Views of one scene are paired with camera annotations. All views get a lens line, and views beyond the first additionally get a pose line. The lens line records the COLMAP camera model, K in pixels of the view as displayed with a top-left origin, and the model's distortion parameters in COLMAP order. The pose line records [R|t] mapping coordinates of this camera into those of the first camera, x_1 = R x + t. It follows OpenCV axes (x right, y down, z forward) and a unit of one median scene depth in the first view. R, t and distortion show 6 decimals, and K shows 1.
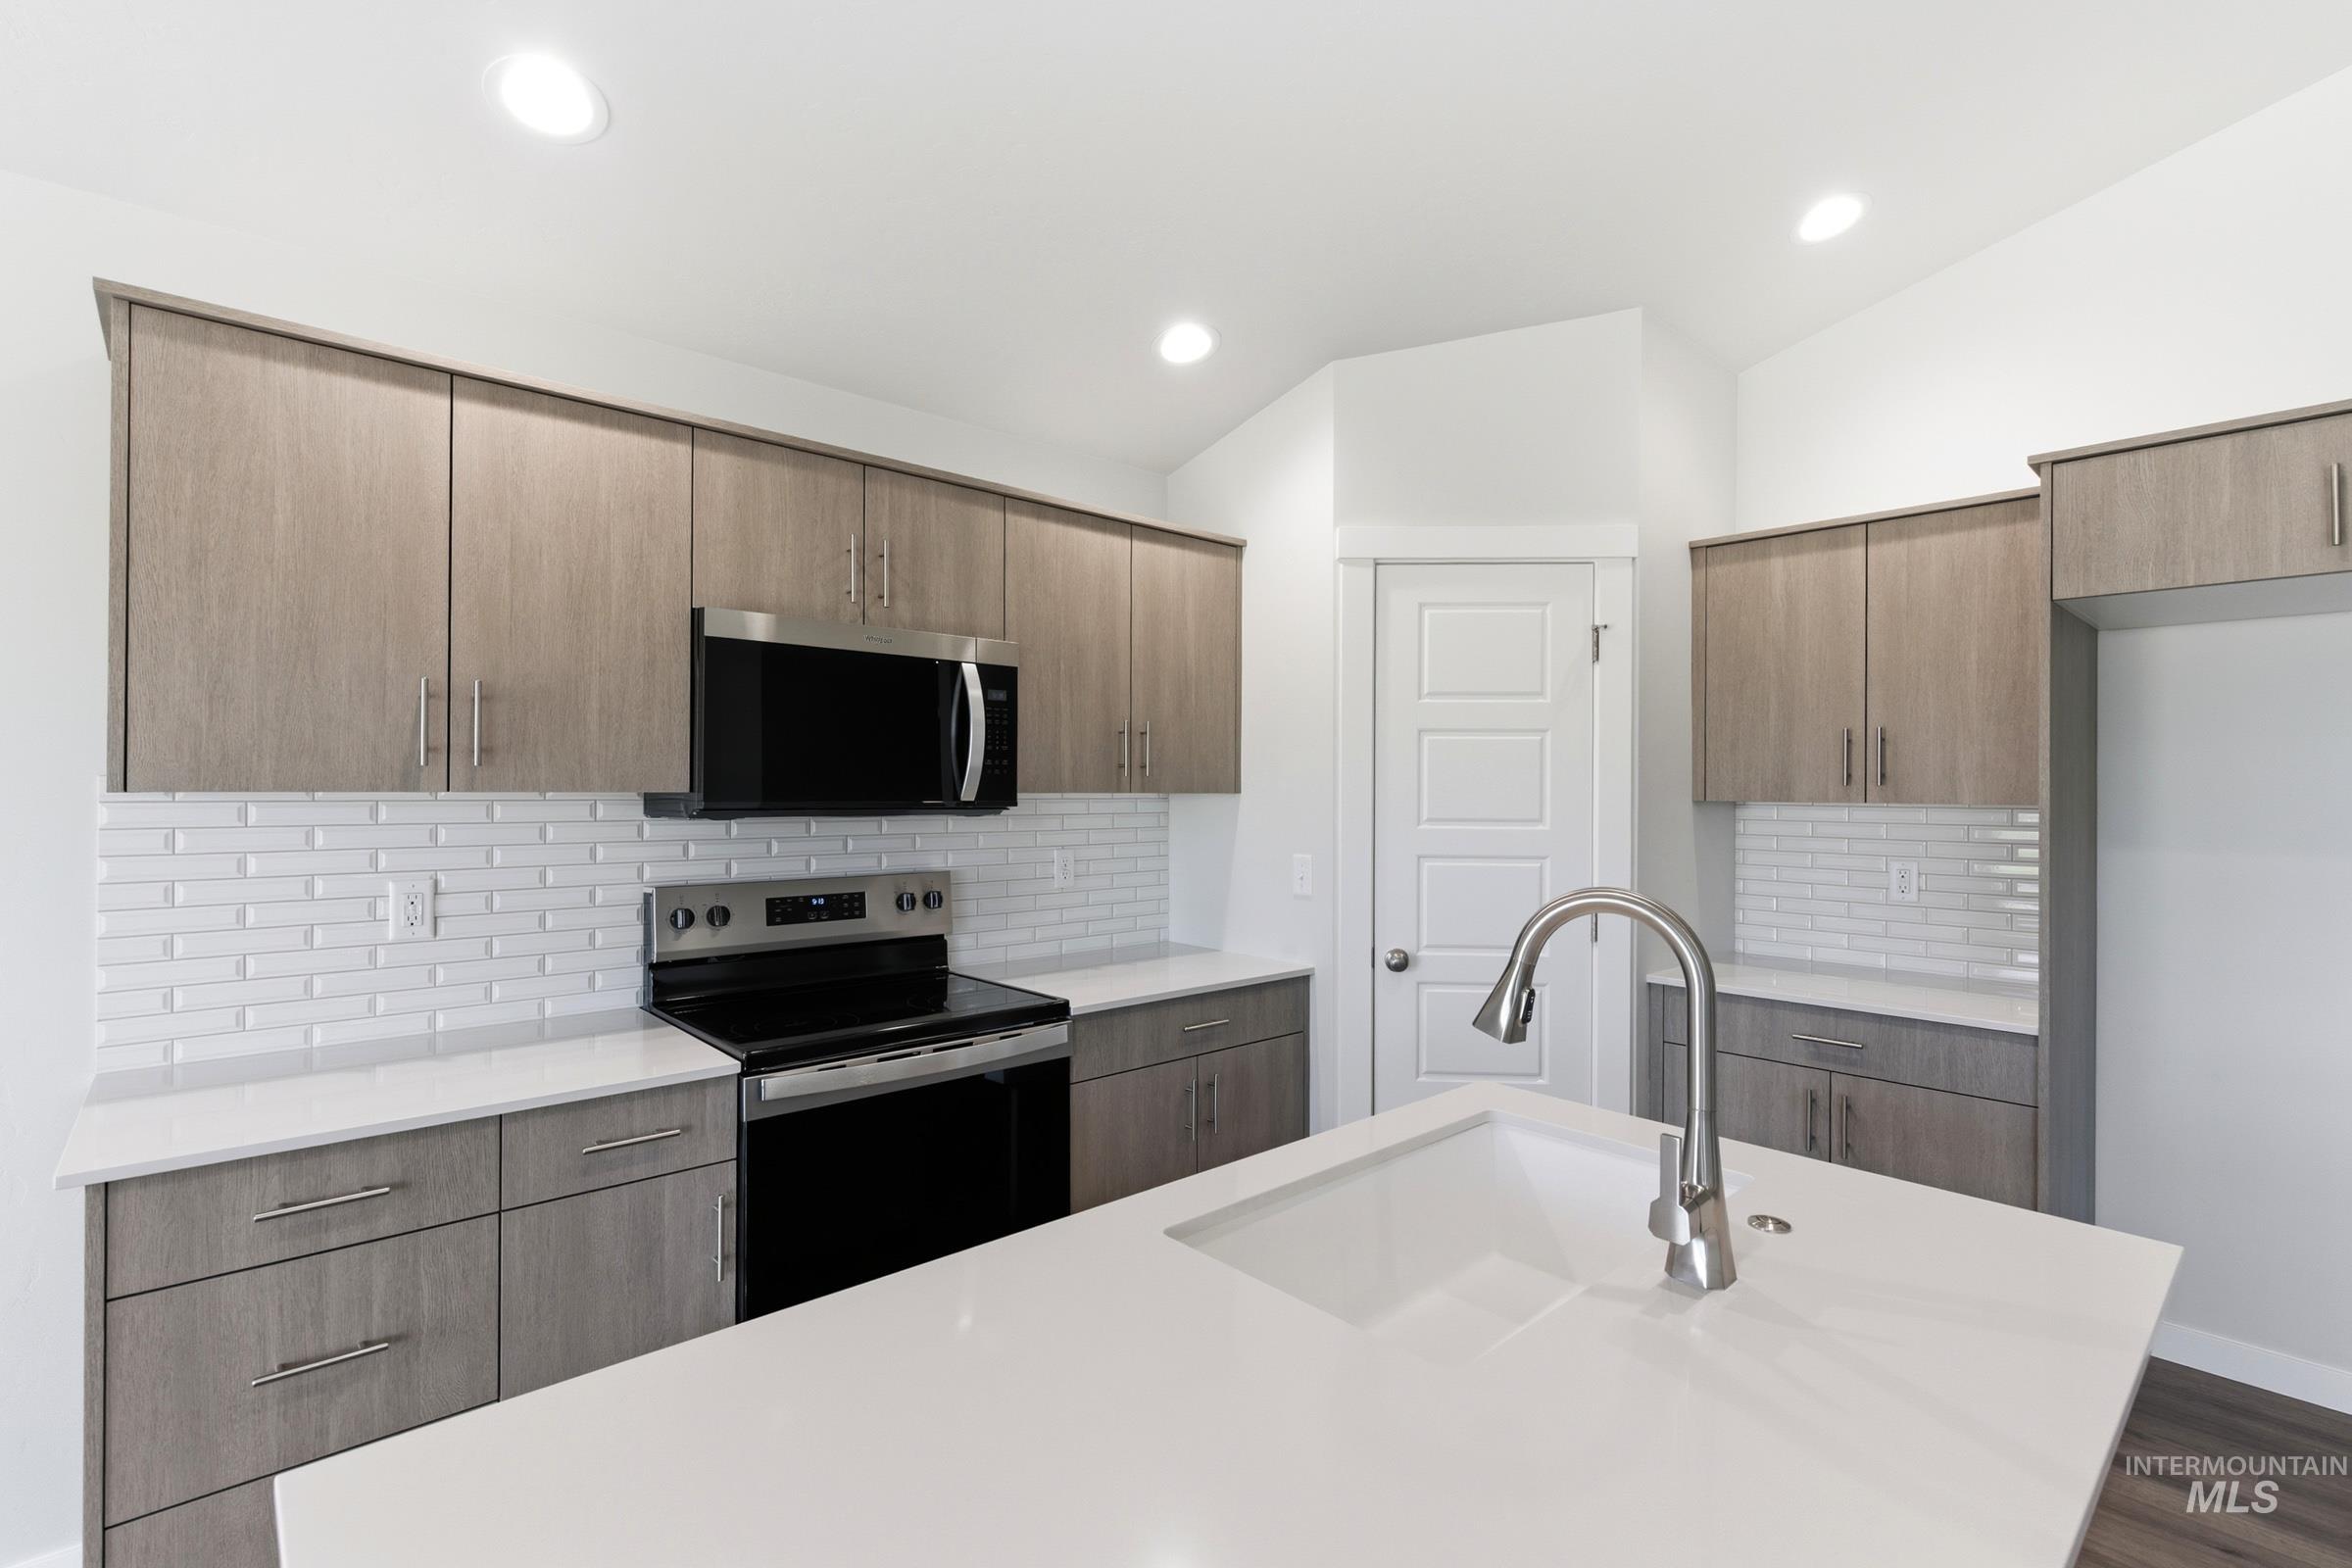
lens RADIAL K [[1073.7, 0, 1175.8], [0, 1073.7, 791.6], [0, 0, 1]] dist [0.001306, -0.003532]
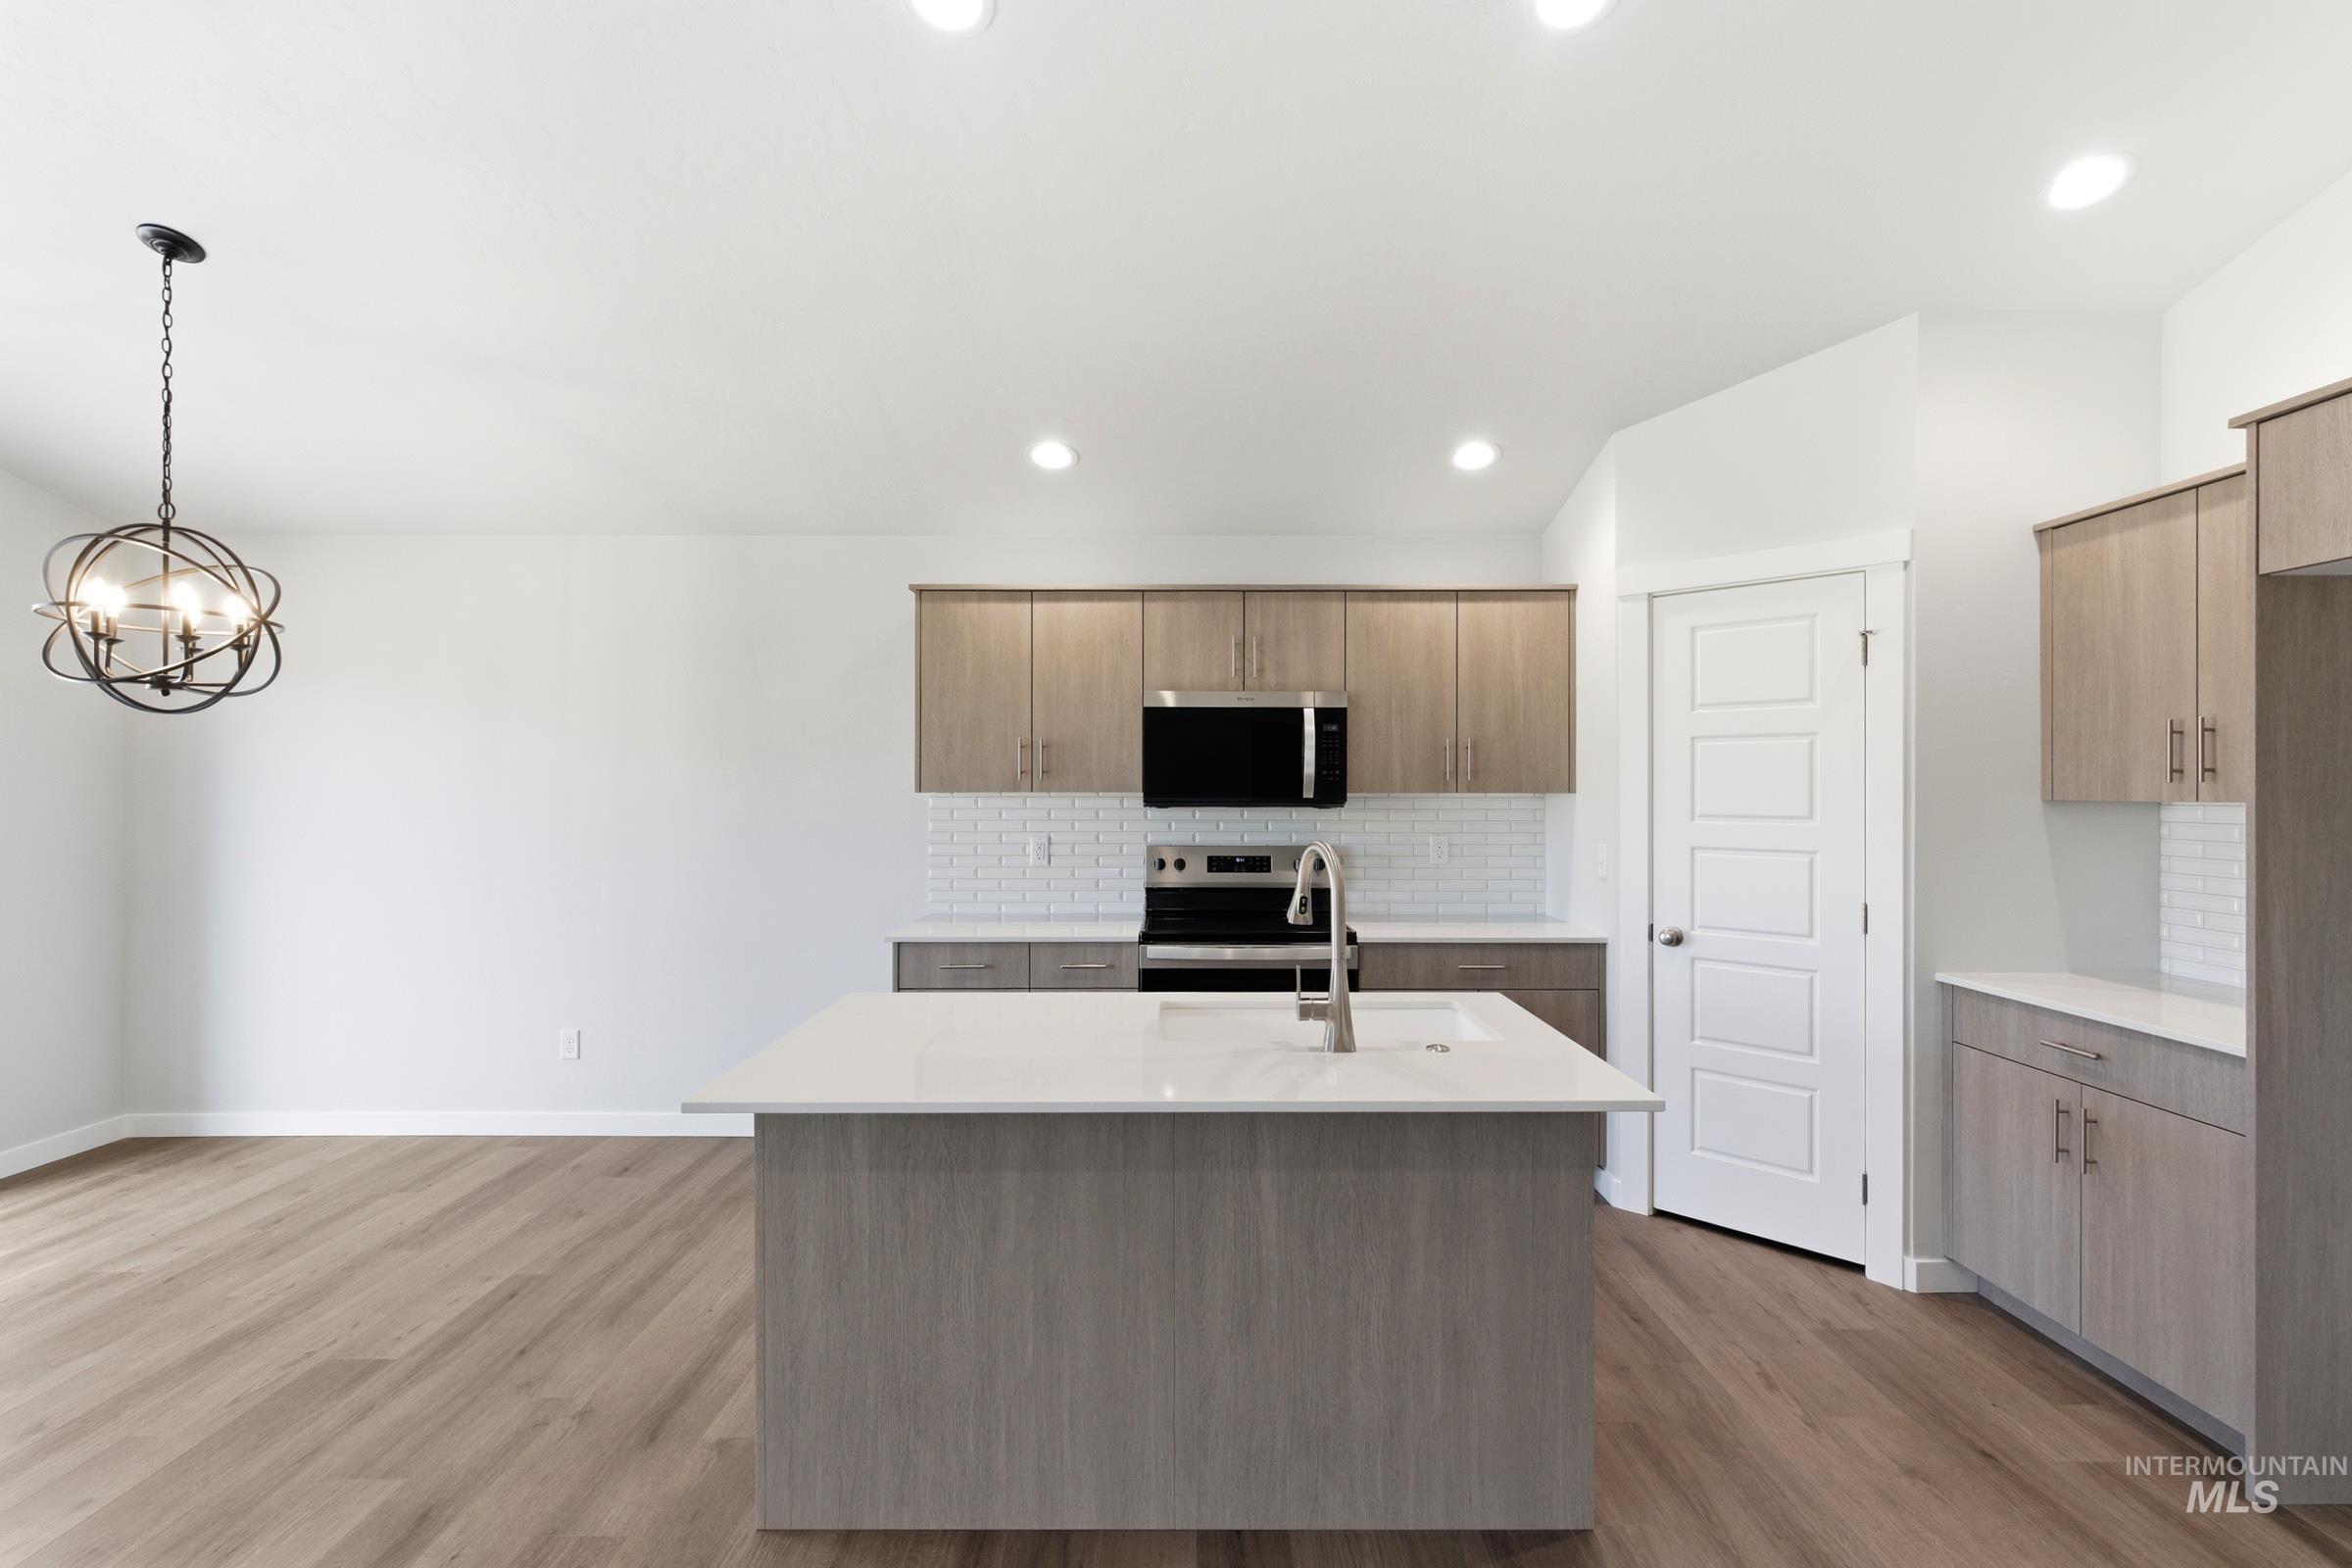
lens RADIAL K [[1073.7, 0, 1175.8], [0, 1073.7, 791.6], [0, 0, 1]] dist [0.001306, -0.003532]
pose [[0.734750, -0.003140, -0.678330, 0.667748], [0.000568, 0.999992, -0.004014, 0.005606], [0.678337, 0.002564, 0.734746, -0.242288]]
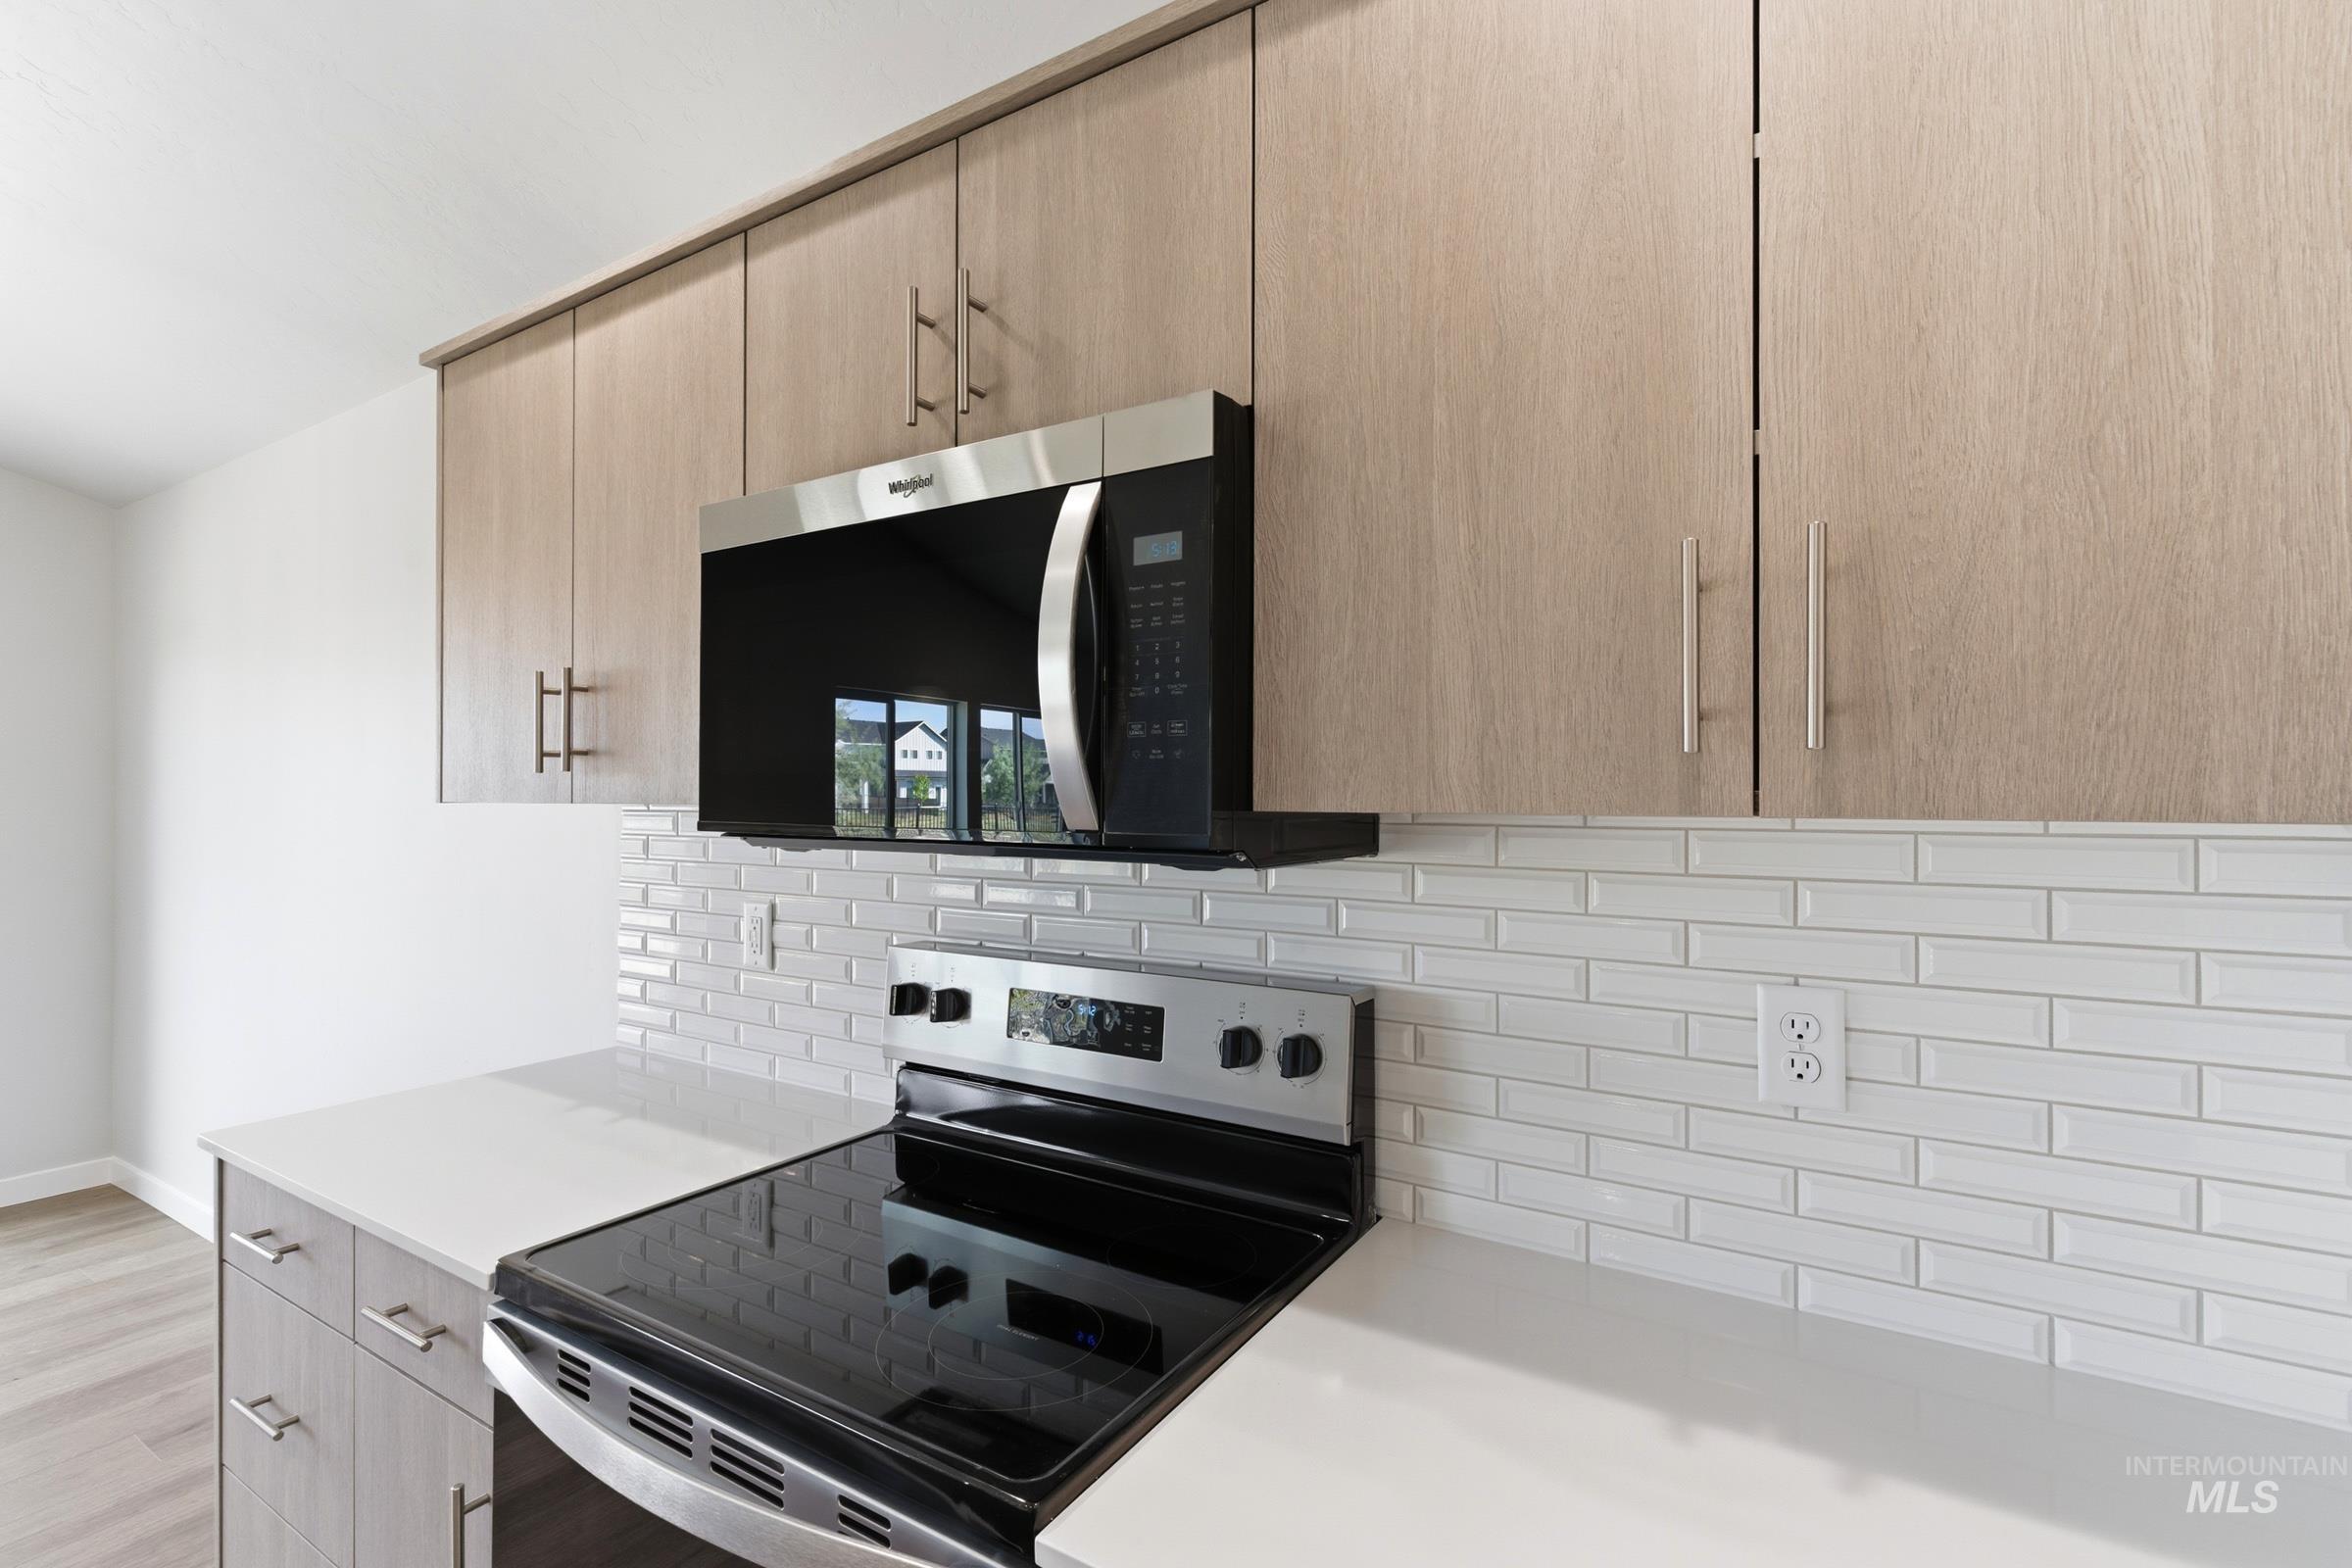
lens RADIAL K [[1073.7, 0, 1175.8], [0, 1073.7, 791.6], [0, 0, 1]] dist [0.001306, -0.003532]
pose [[0.262923, -0.003732, -0.964810, 0.187077], [-0.001043, 0.999991, -0.004152, -0.003776], [0.964816, 0.002098, 0.262917, 0.874628]]
